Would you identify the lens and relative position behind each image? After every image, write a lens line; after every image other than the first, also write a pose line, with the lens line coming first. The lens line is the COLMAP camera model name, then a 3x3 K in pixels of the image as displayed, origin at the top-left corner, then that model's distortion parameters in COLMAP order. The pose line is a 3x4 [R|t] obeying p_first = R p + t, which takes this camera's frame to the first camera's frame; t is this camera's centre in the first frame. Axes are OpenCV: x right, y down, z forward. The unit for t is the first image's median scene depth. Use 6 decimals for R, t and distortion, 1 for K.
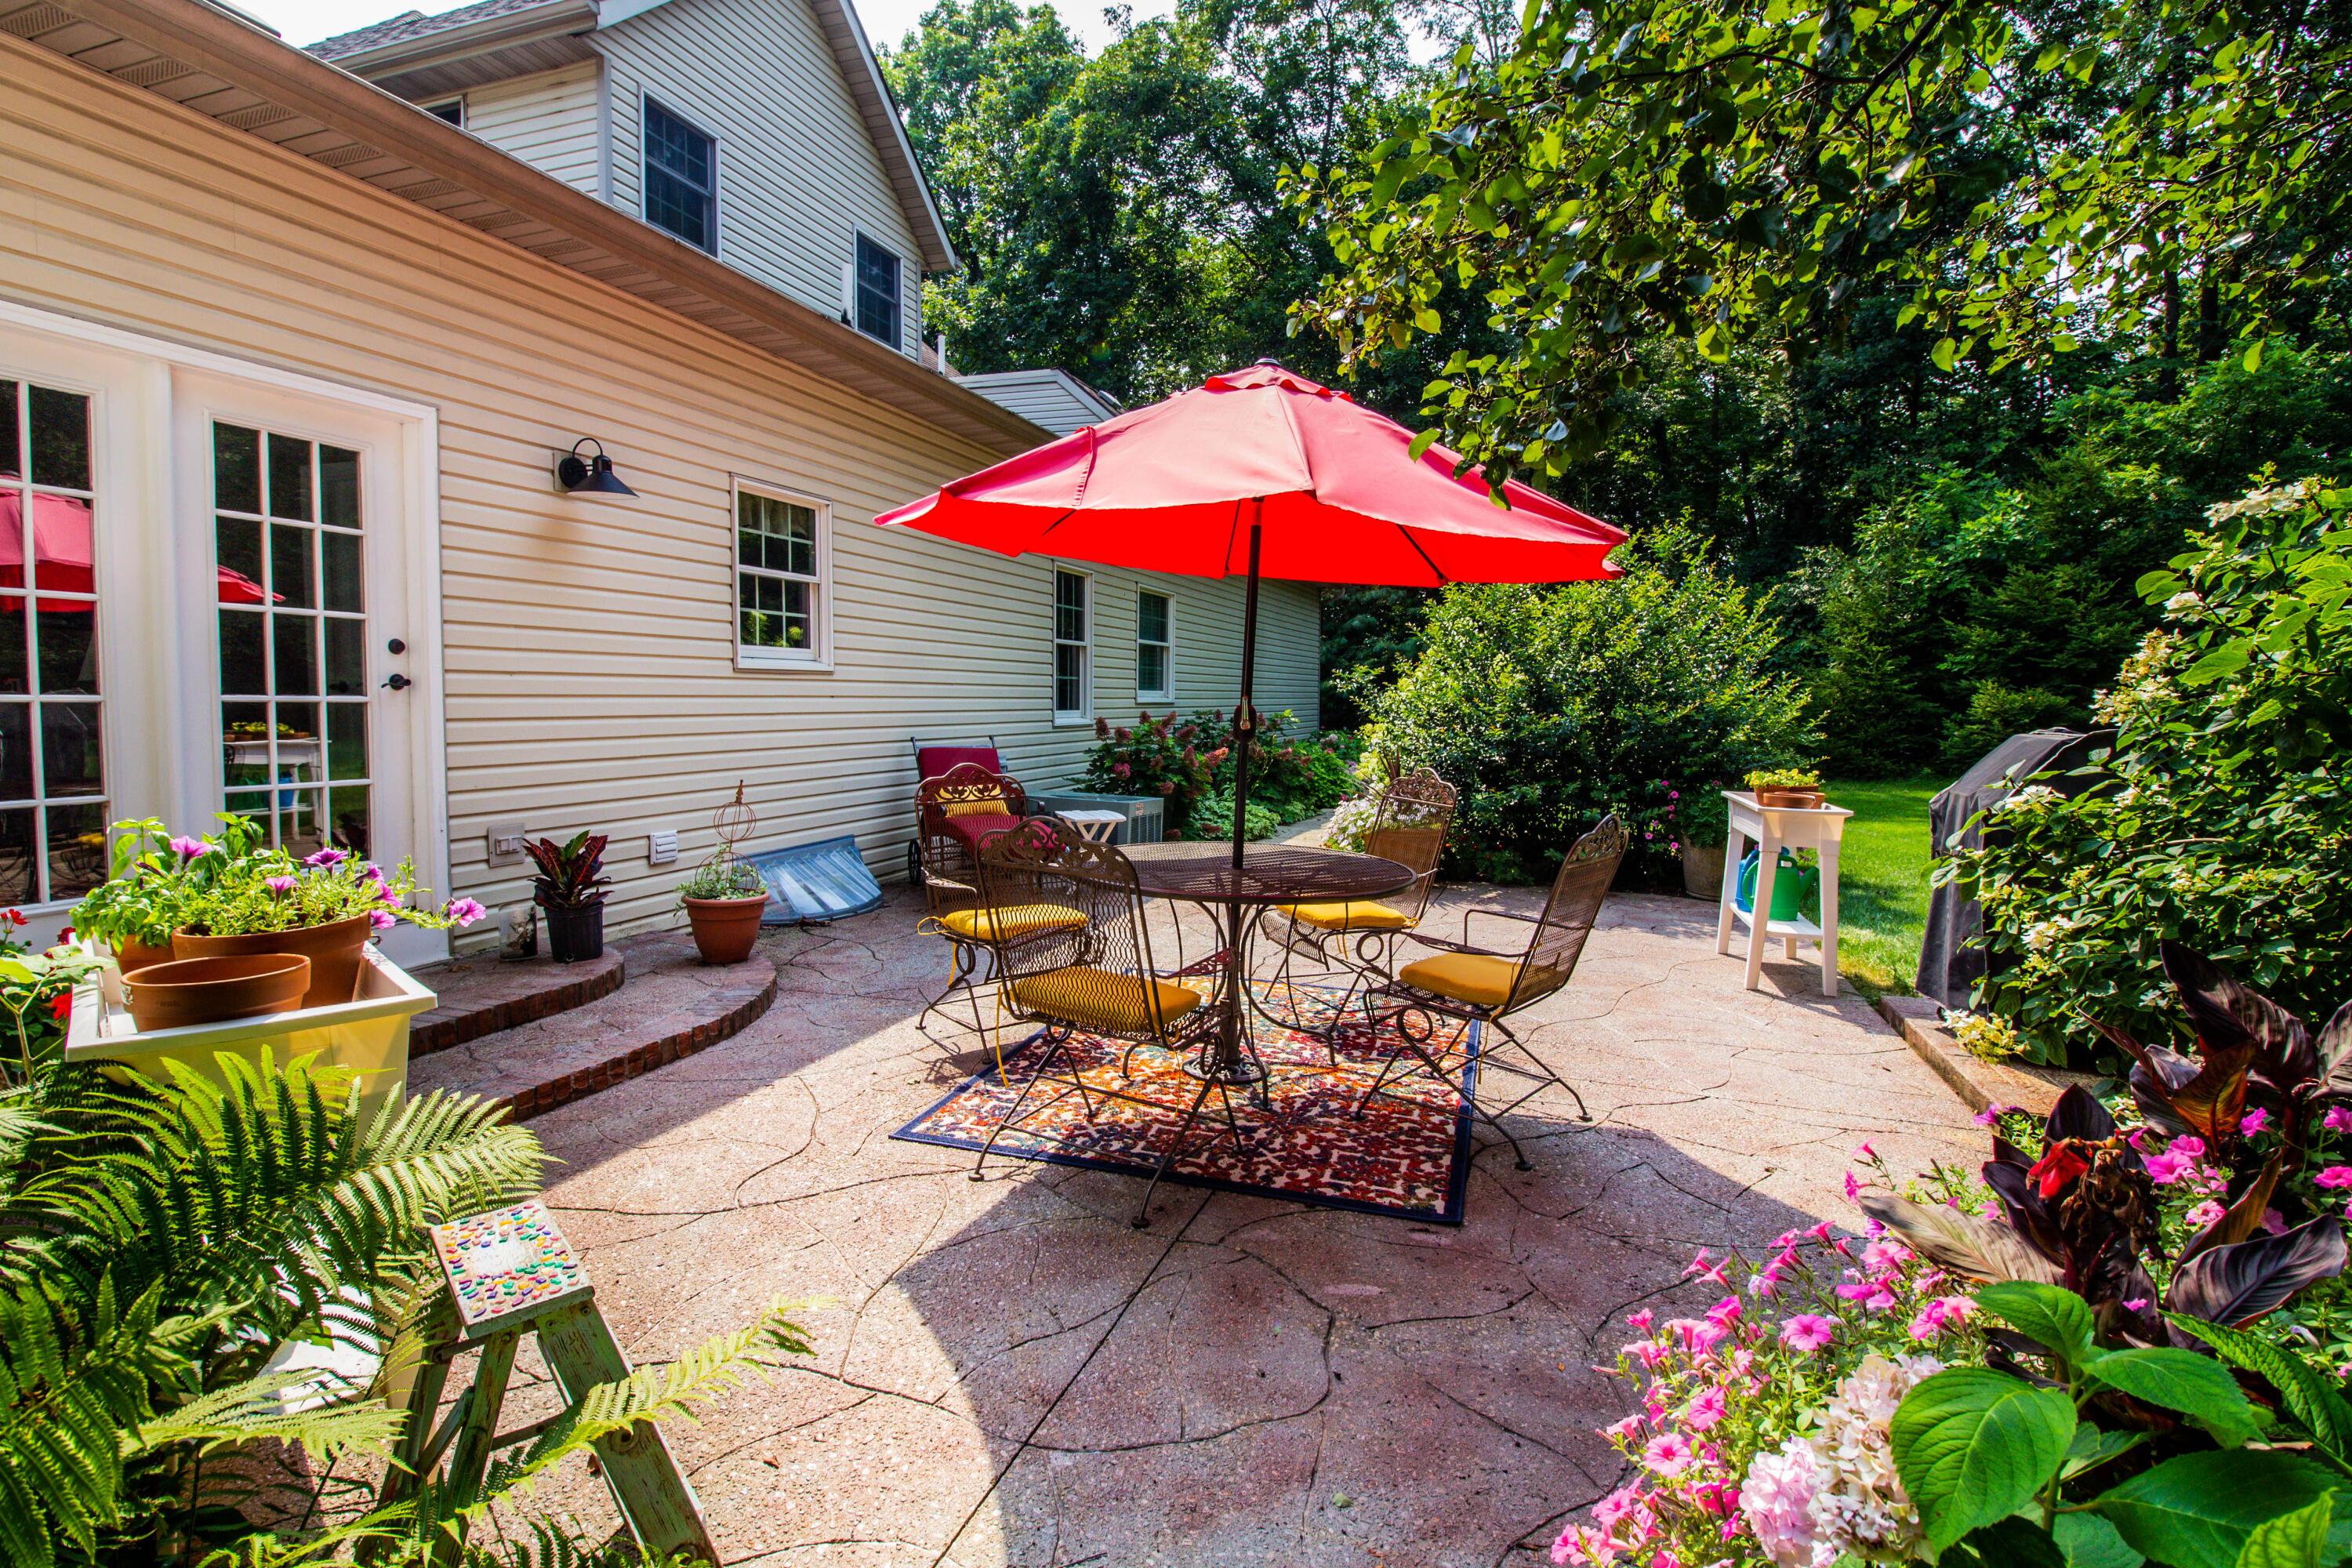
lens RADIAL K [[1142.1, 0, 1176.0], [0, 1142.1, 784.0], [0, 0, 1]] dist [-0.001025, -0.013056]
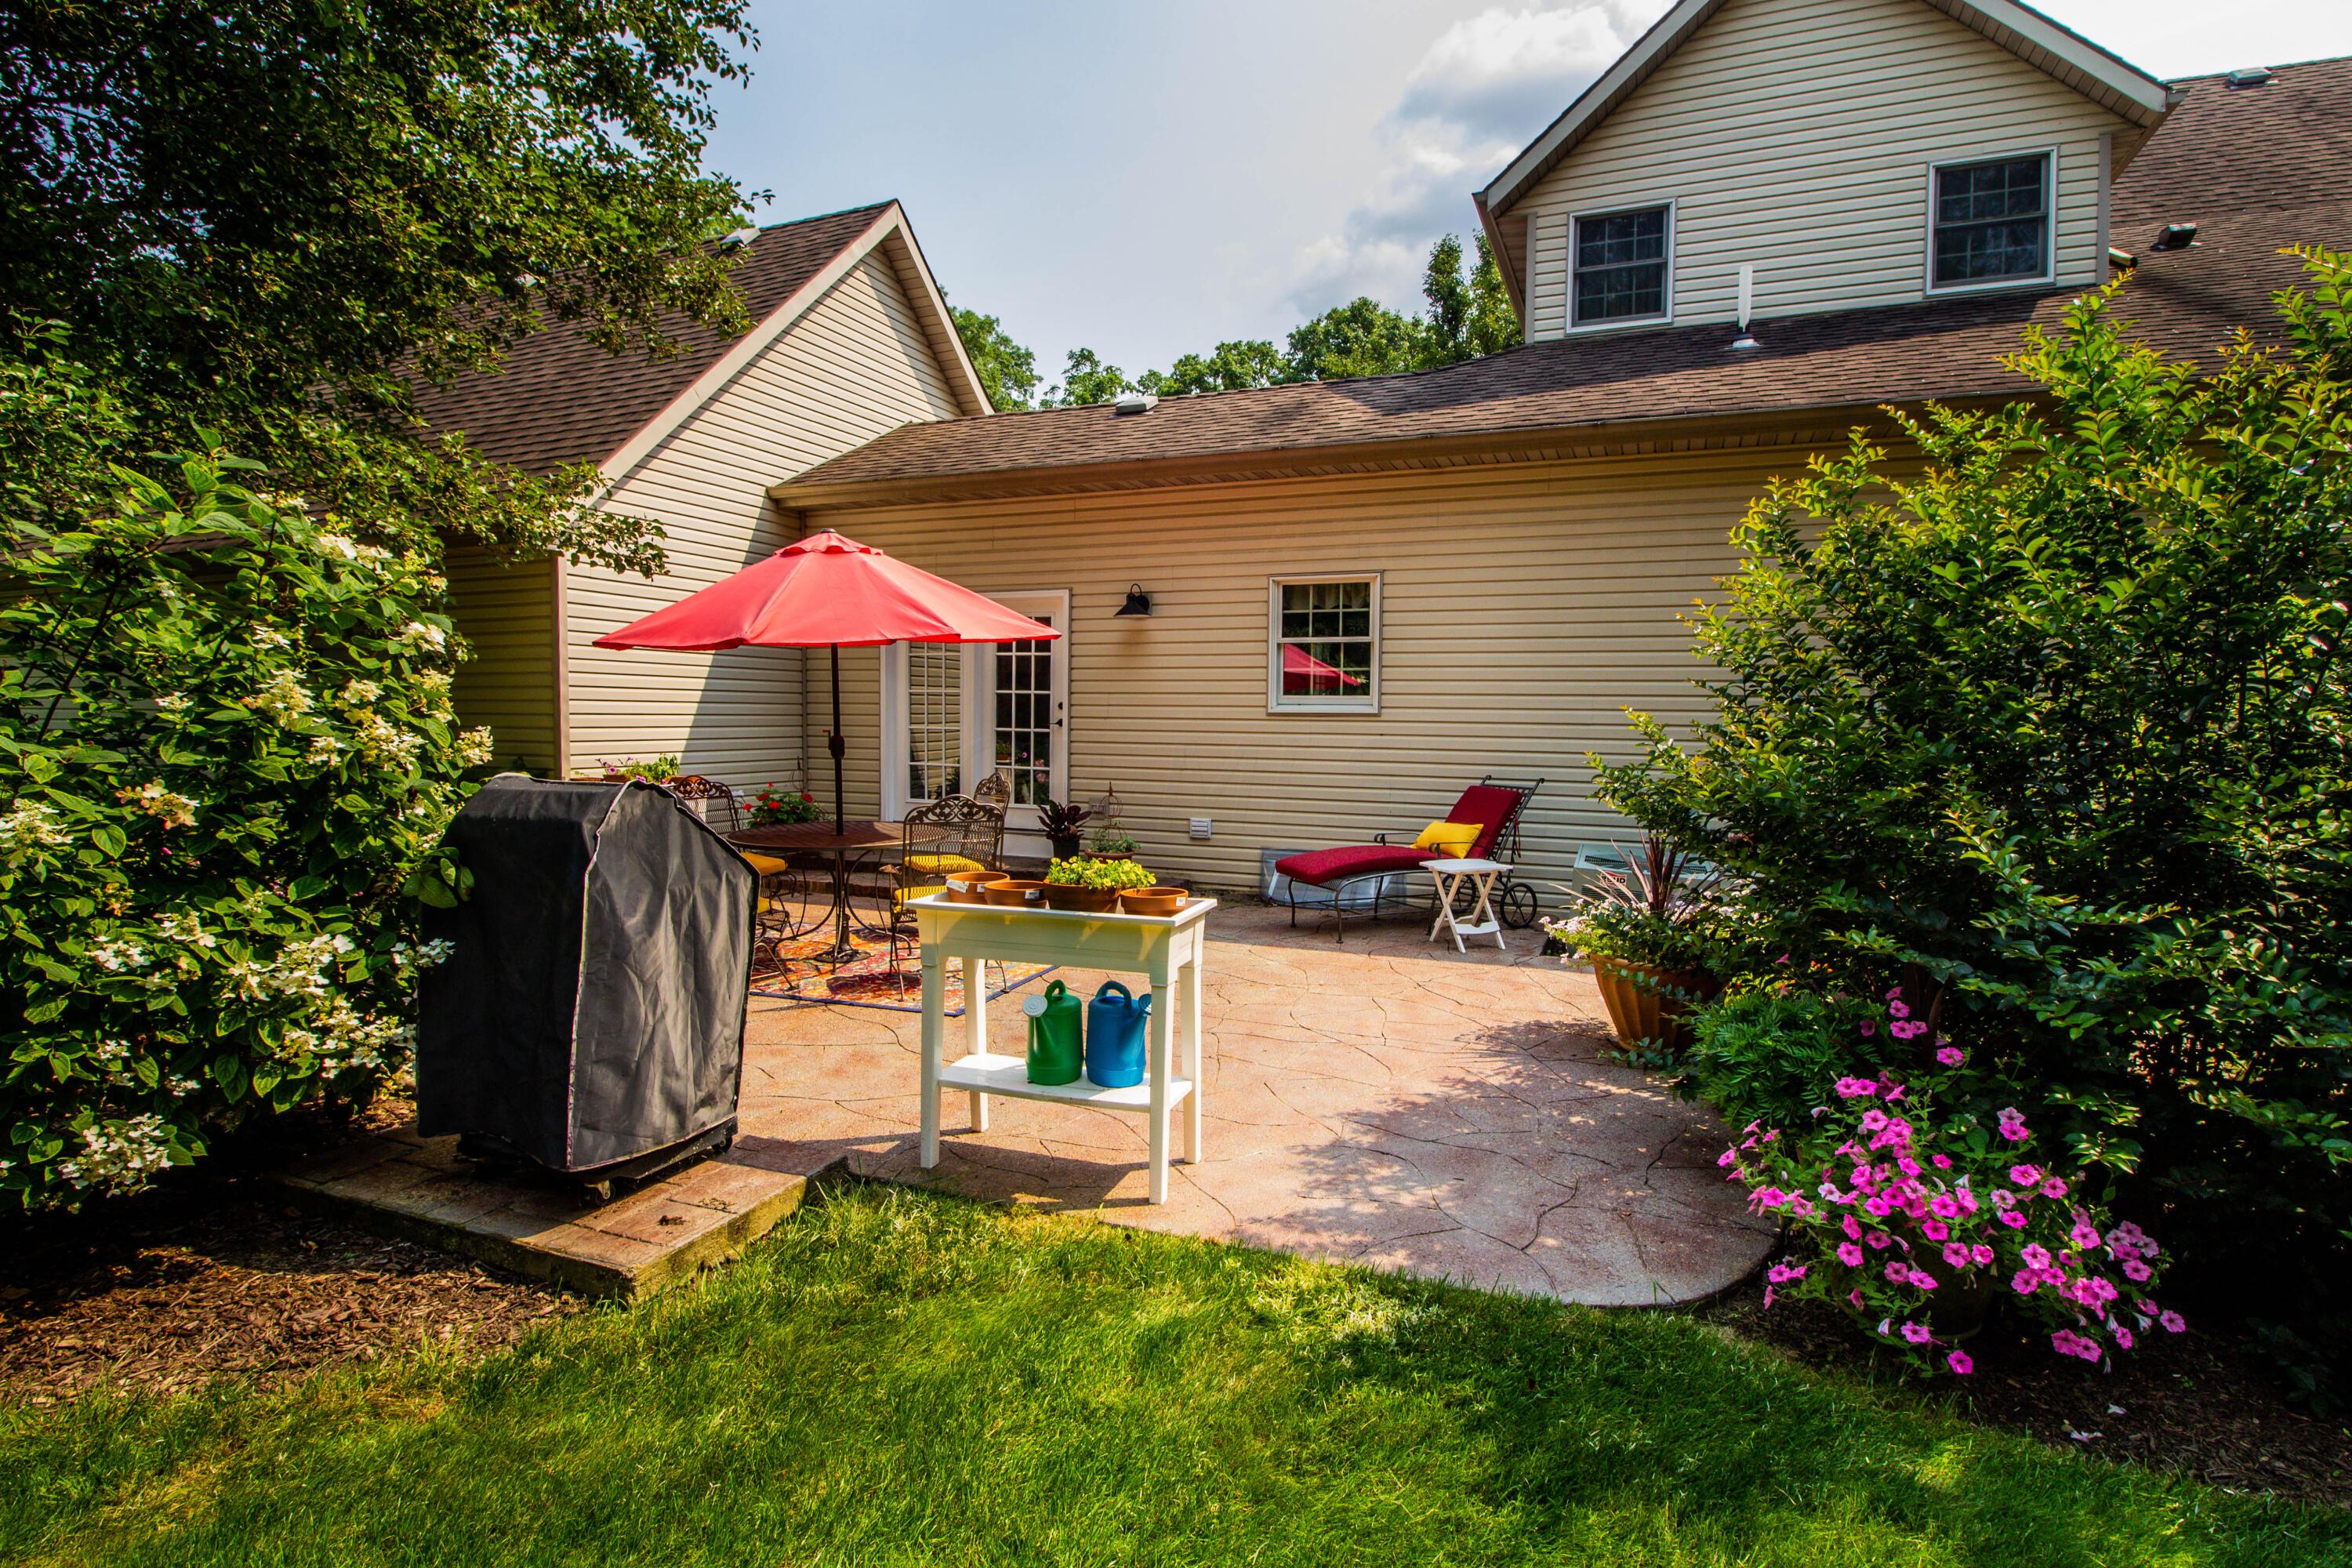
lens RADIAL K [[1142.1, 0, 1176.0], [0, 1142.1, 784.0], [0, 0, 1]] dist [-0.001025, -0.013056]
pose [[-0.078983, 0.047193, -0.995758, 0.972389], [-0.090482, 0.994416, 0.054307, -0.076378], [0.992761, 0.094388, -0.074272, 0.952944]]
